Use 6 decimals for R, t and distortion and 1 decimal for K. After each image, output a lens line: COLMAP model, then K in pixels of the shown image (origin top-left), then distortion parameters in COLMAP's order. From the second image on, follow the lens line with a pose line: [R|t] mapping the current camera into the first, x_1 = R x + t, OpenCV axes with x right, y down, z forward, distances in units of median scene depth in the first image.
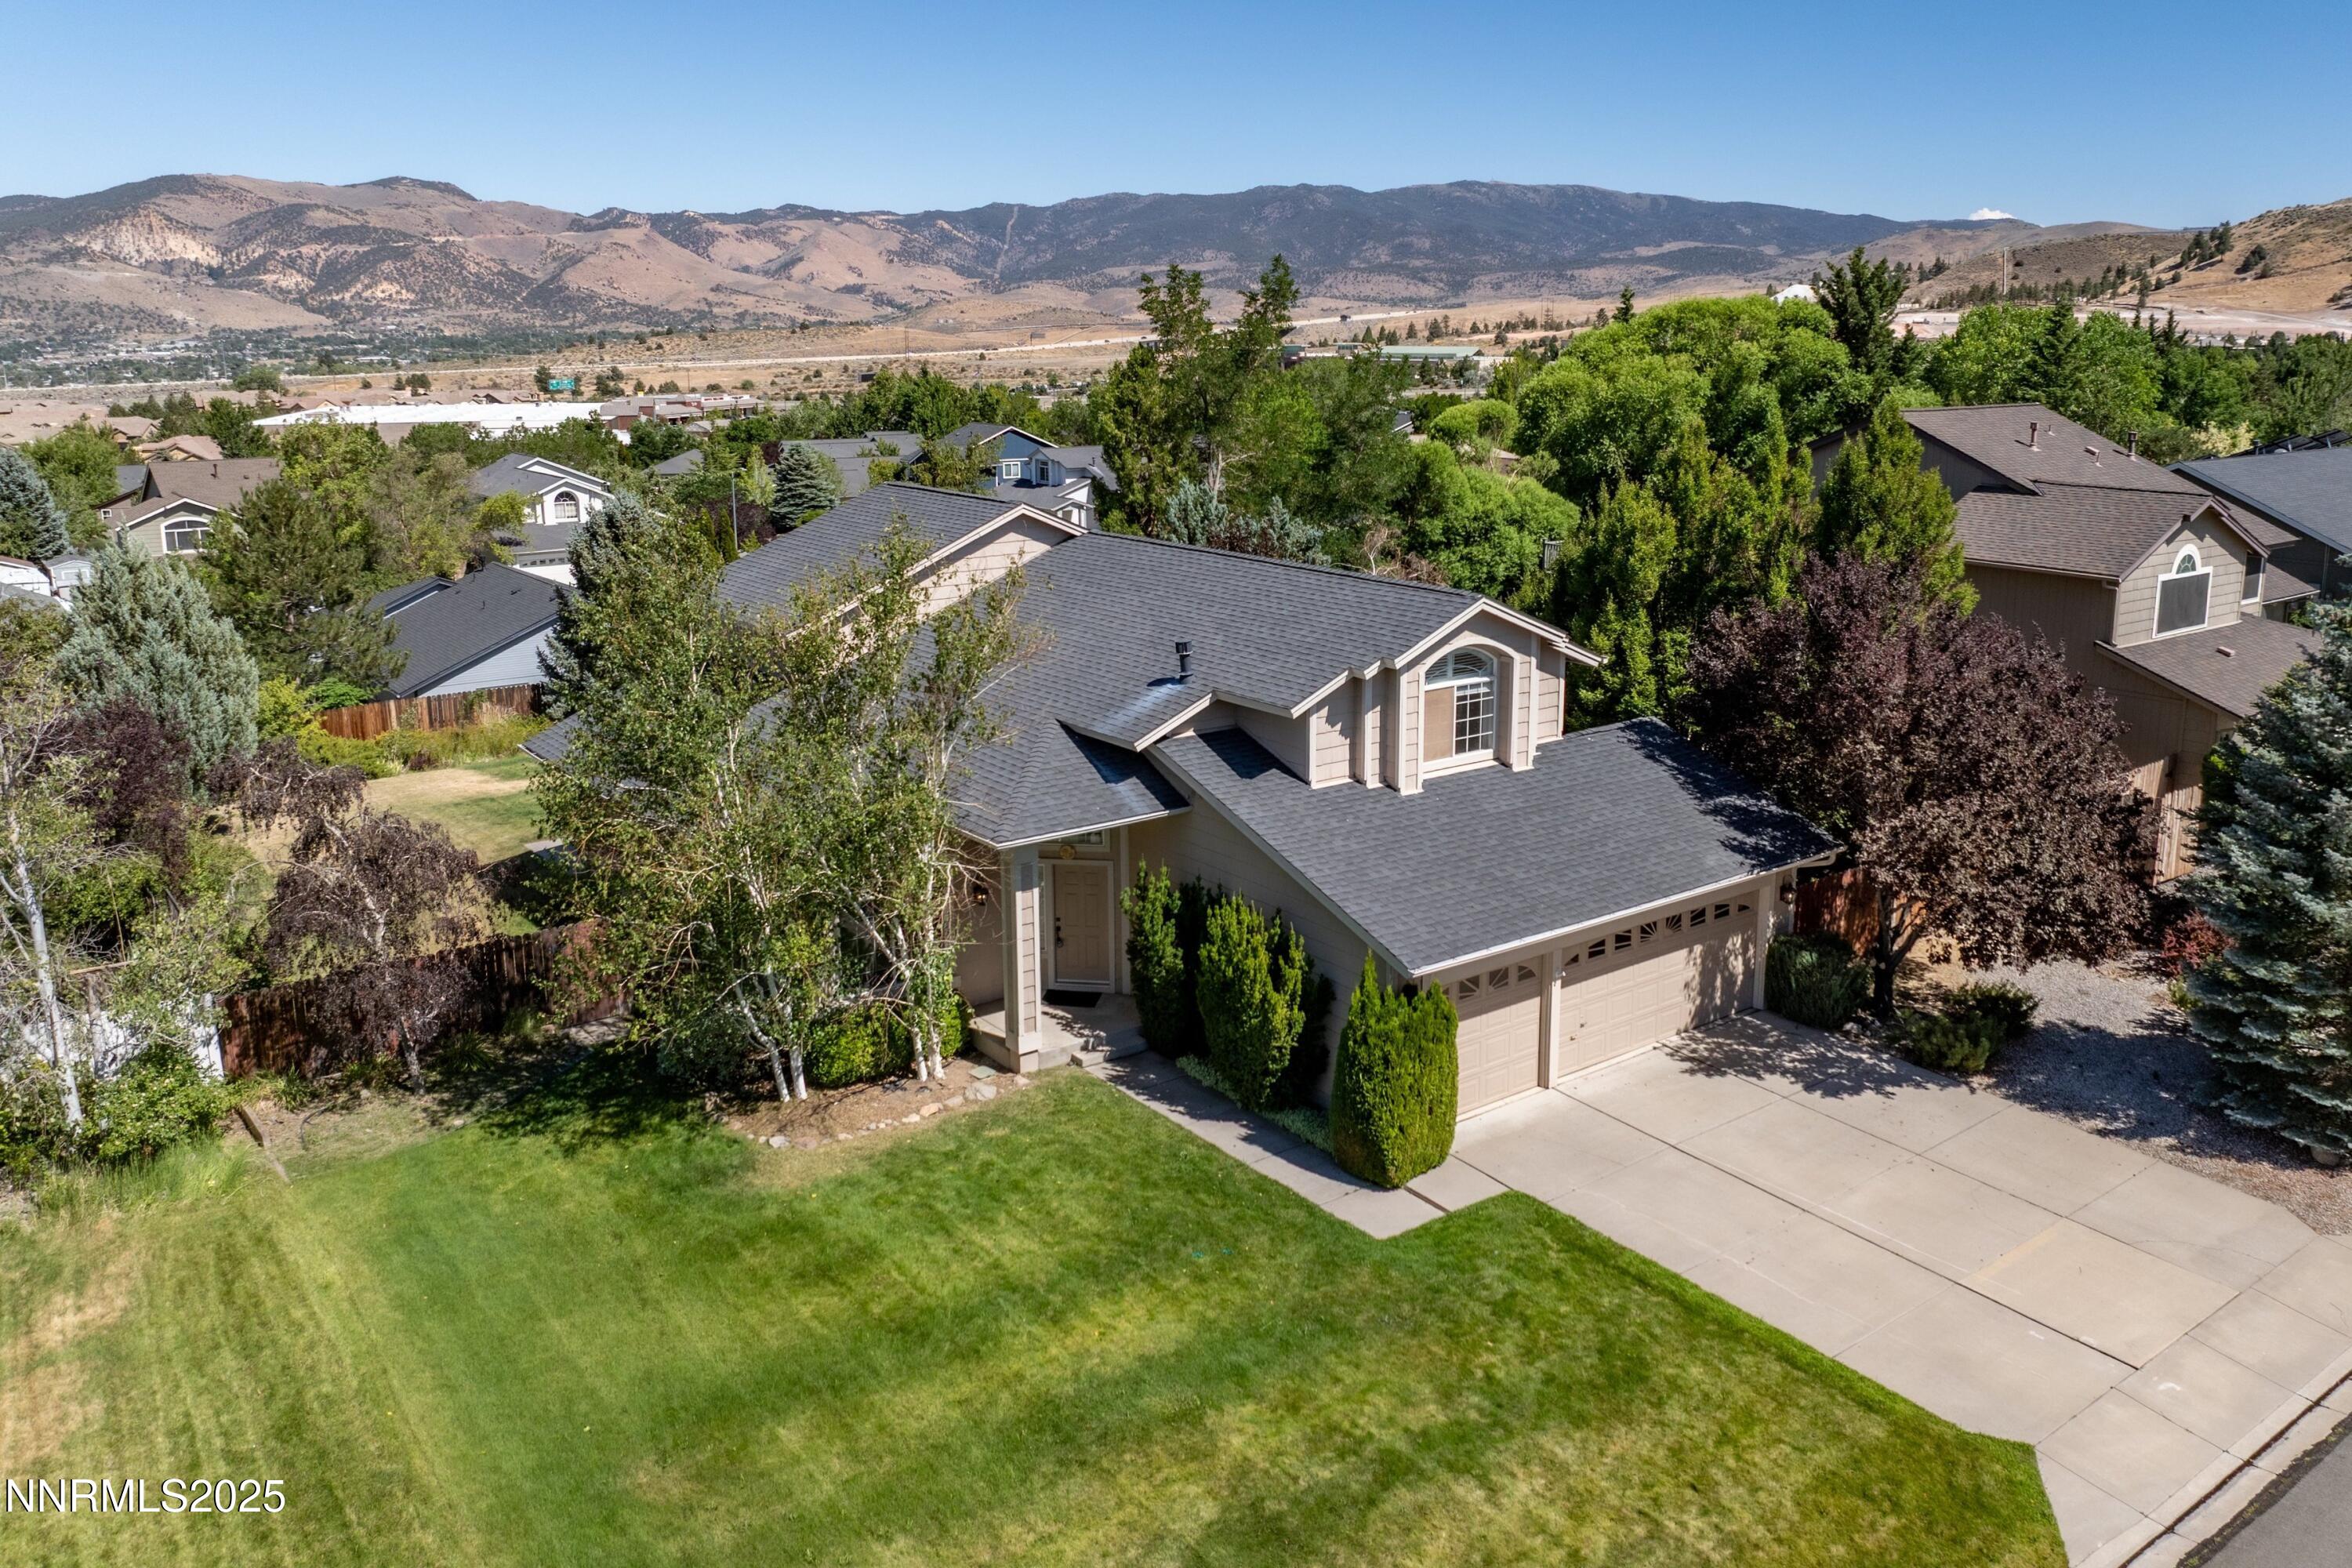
lens RADIAL K [[1829.8, 0, 1279.1], [0, 1829.8, 702.3], [0, 0, 1]] dist [-0.046757, 0.006671]
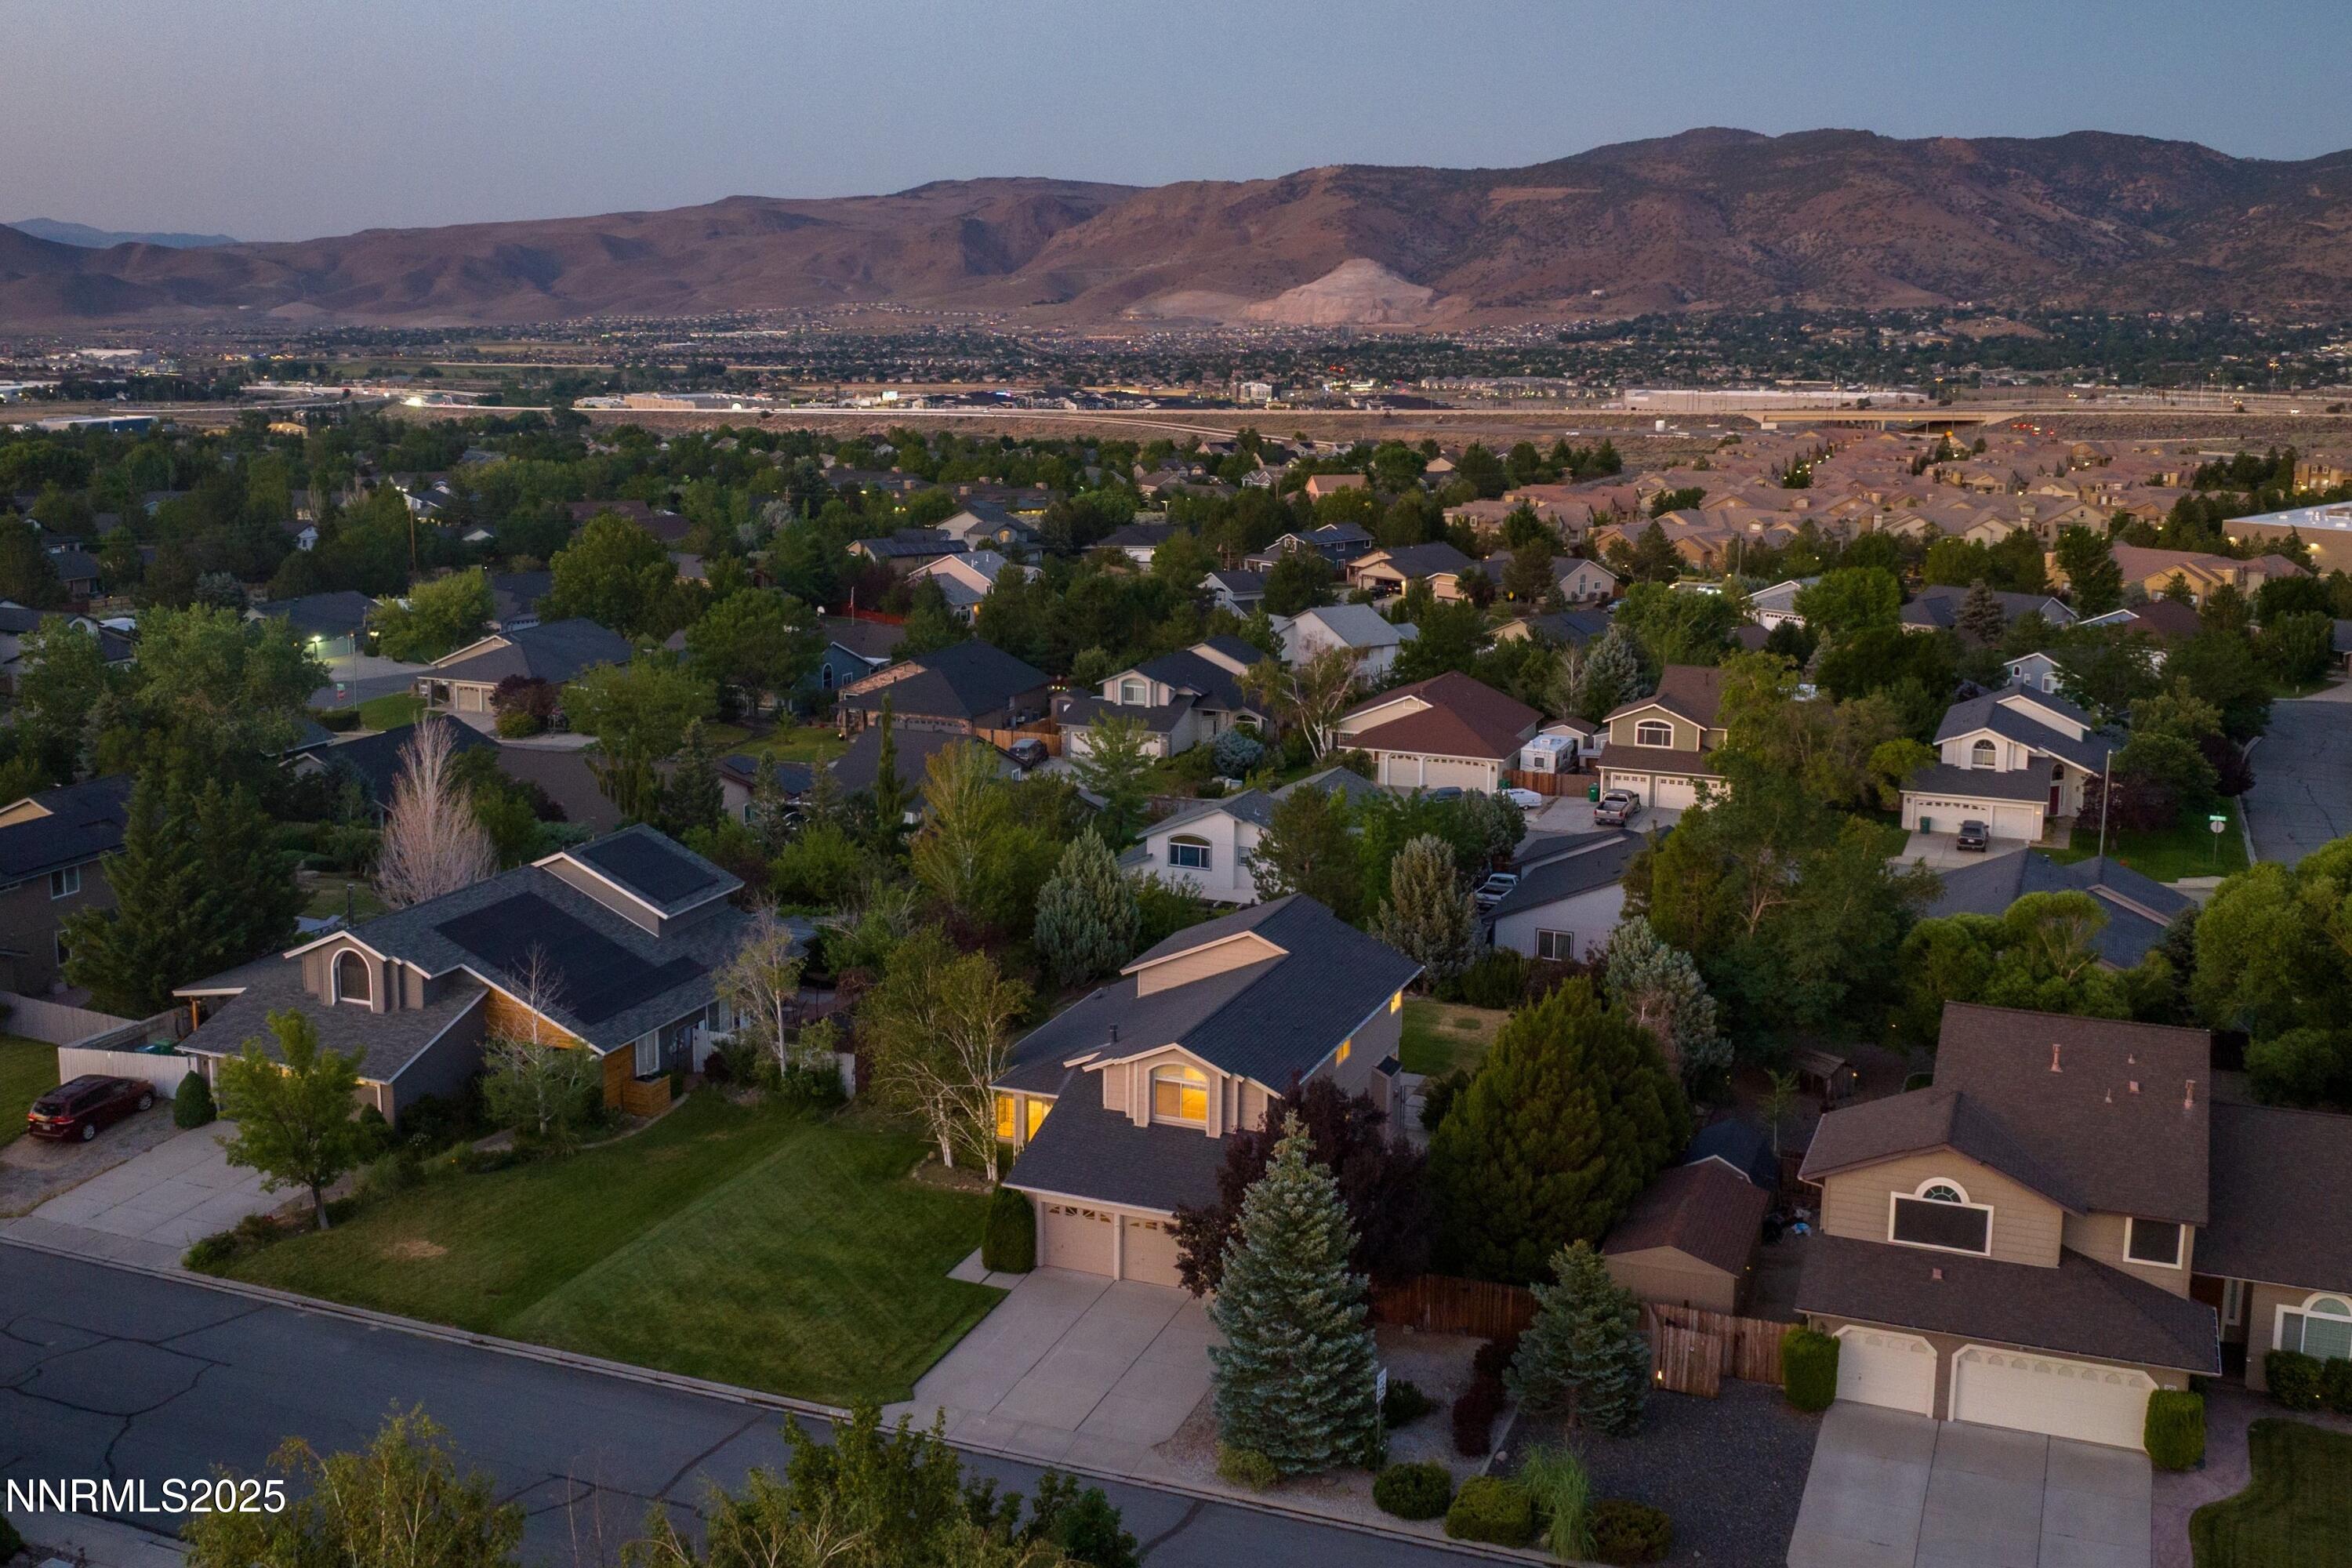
lens RADIAL K [[2367.3, 0, 1119.2], [0, 2367.3, 712.0], [0, 0, 1]] dist [0.005254, -0.109626]
pose [[0.474107, 0.152360, -0.867185, 2.404189], [-0.181275, 0.980705, 0.073198, -0.624791], [0.861605, 0.122495, 0.492578, -0.409456]]
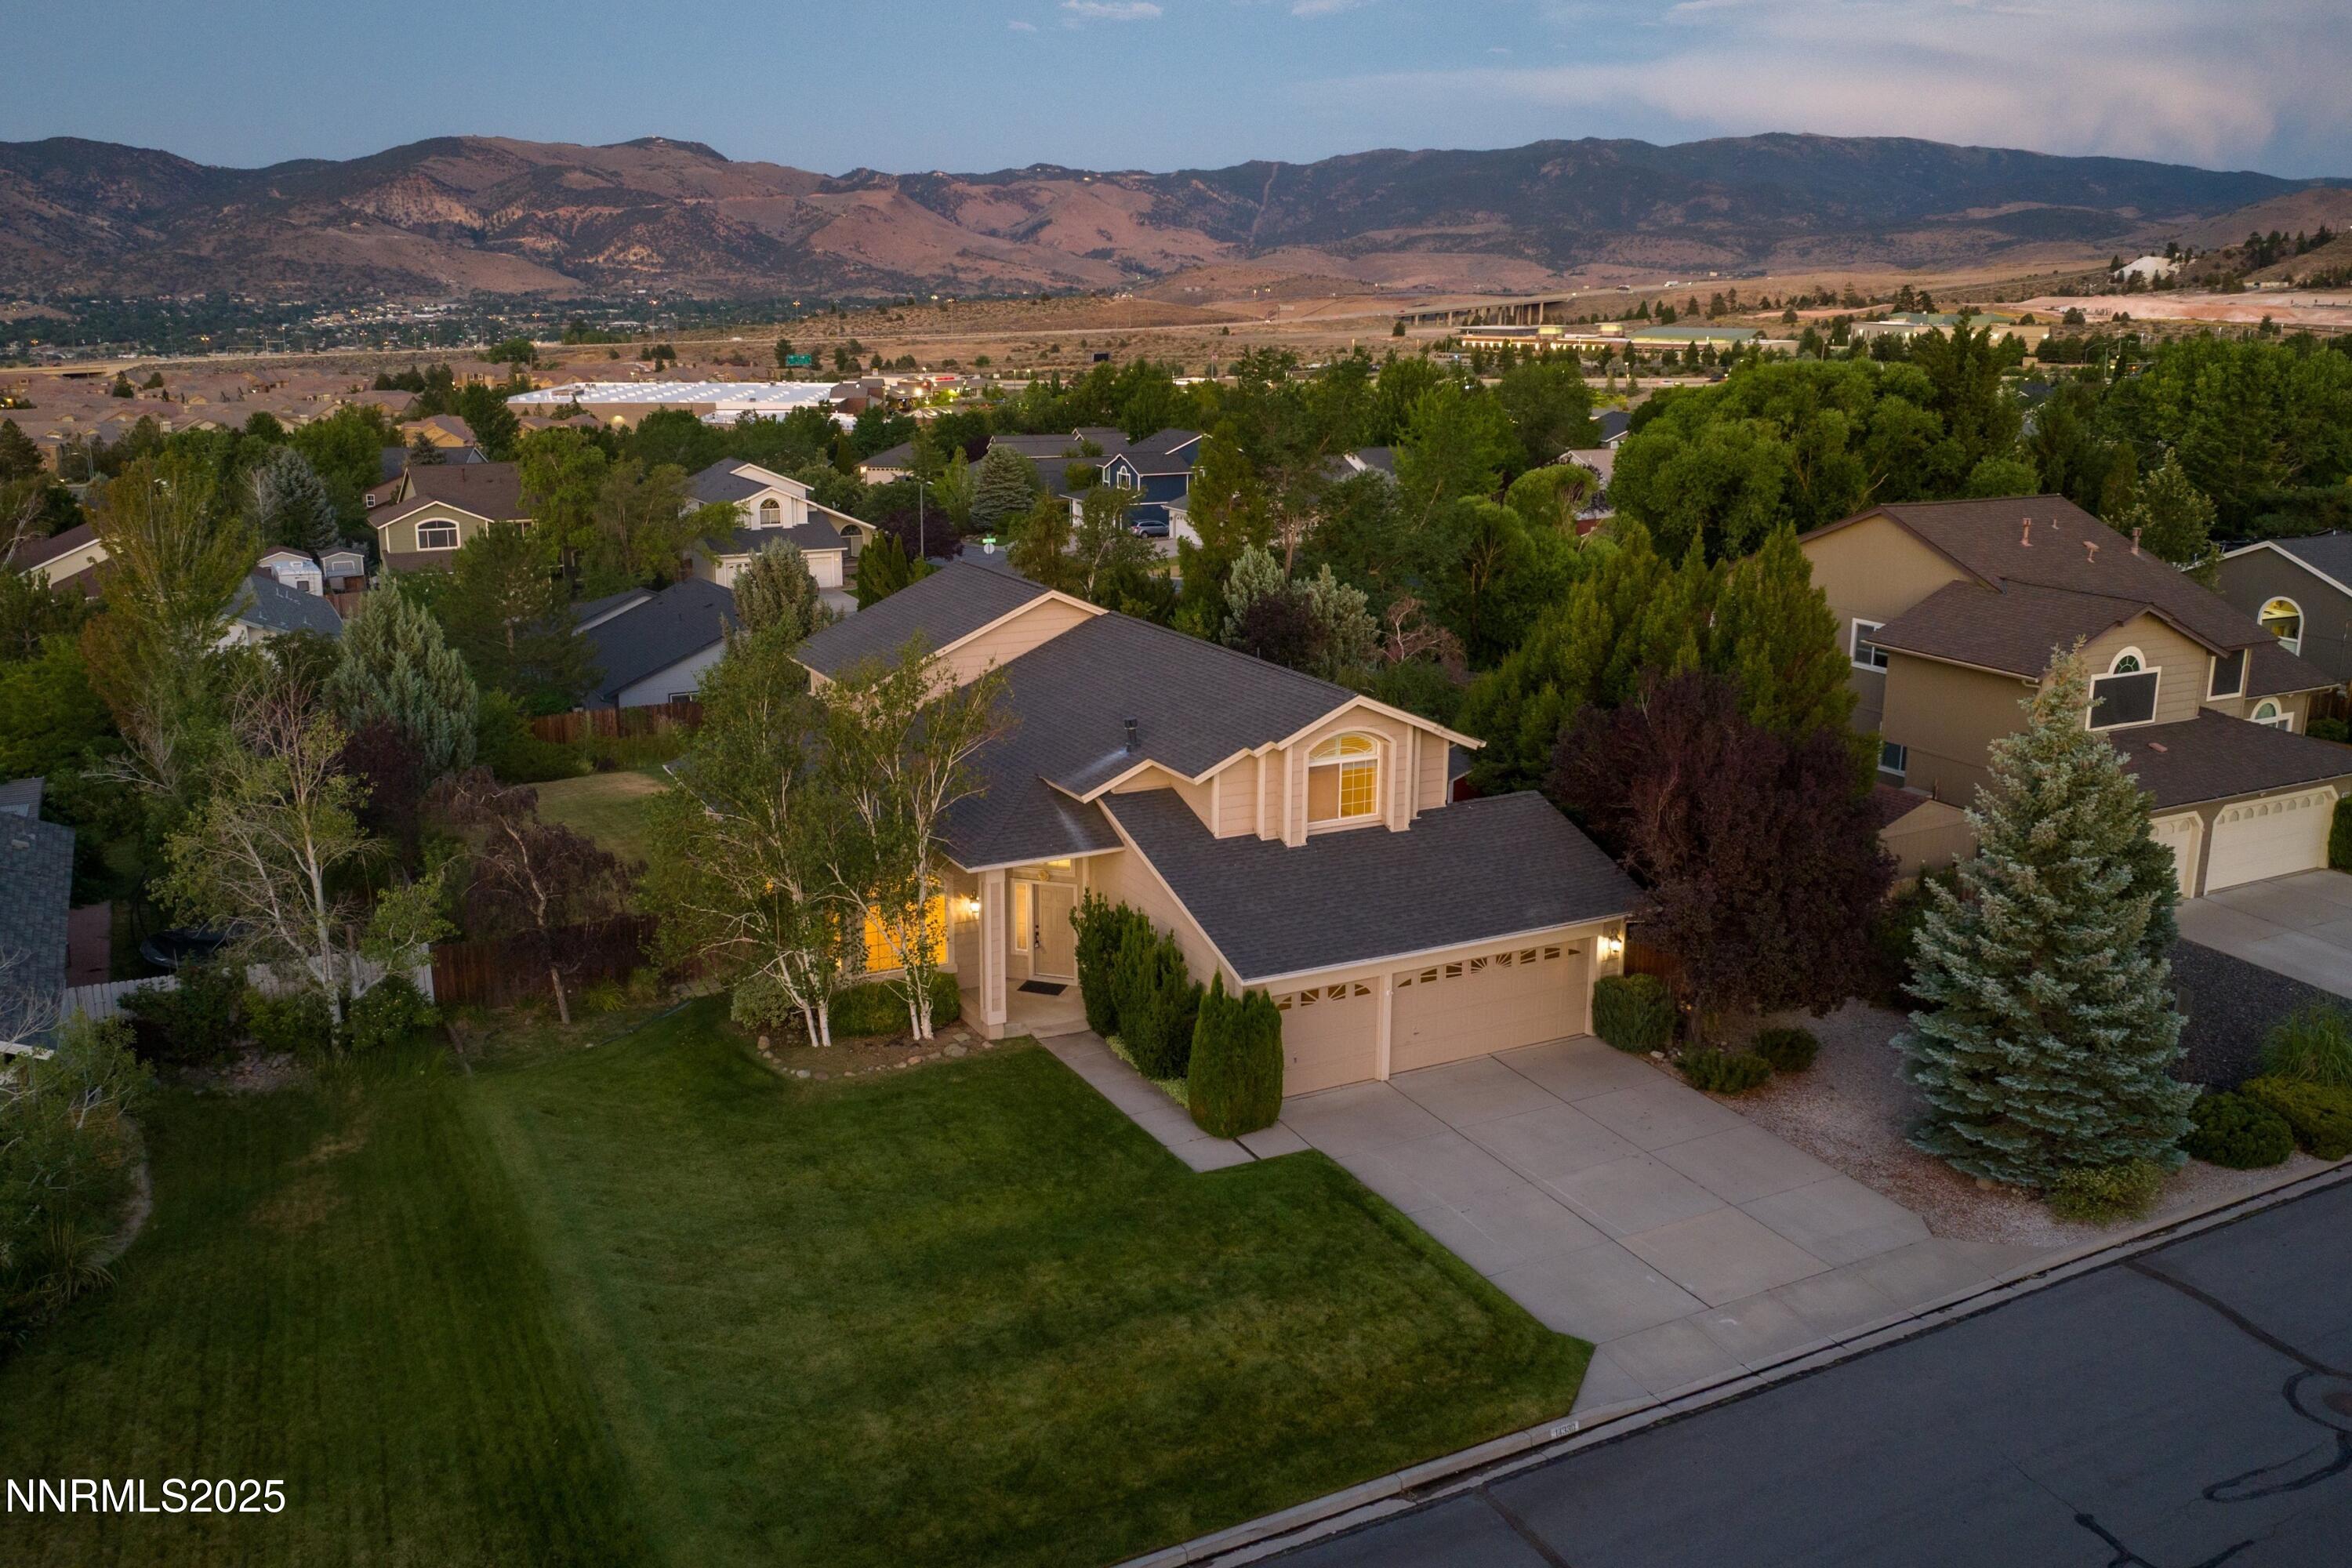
lens RADIAL K [[1944.0, 0, 1176.0], [0, 1944.0, 784.0], [0, 0, 1]] dist [-0.031816, -0.016826]
pose [[0.982461, 0.048422, -0.180074, 0.242960], [-0.040429, 0.998039, 0.047796, -0.057635], [0.182035, -0.039678, 0.982491, -0.368210]]
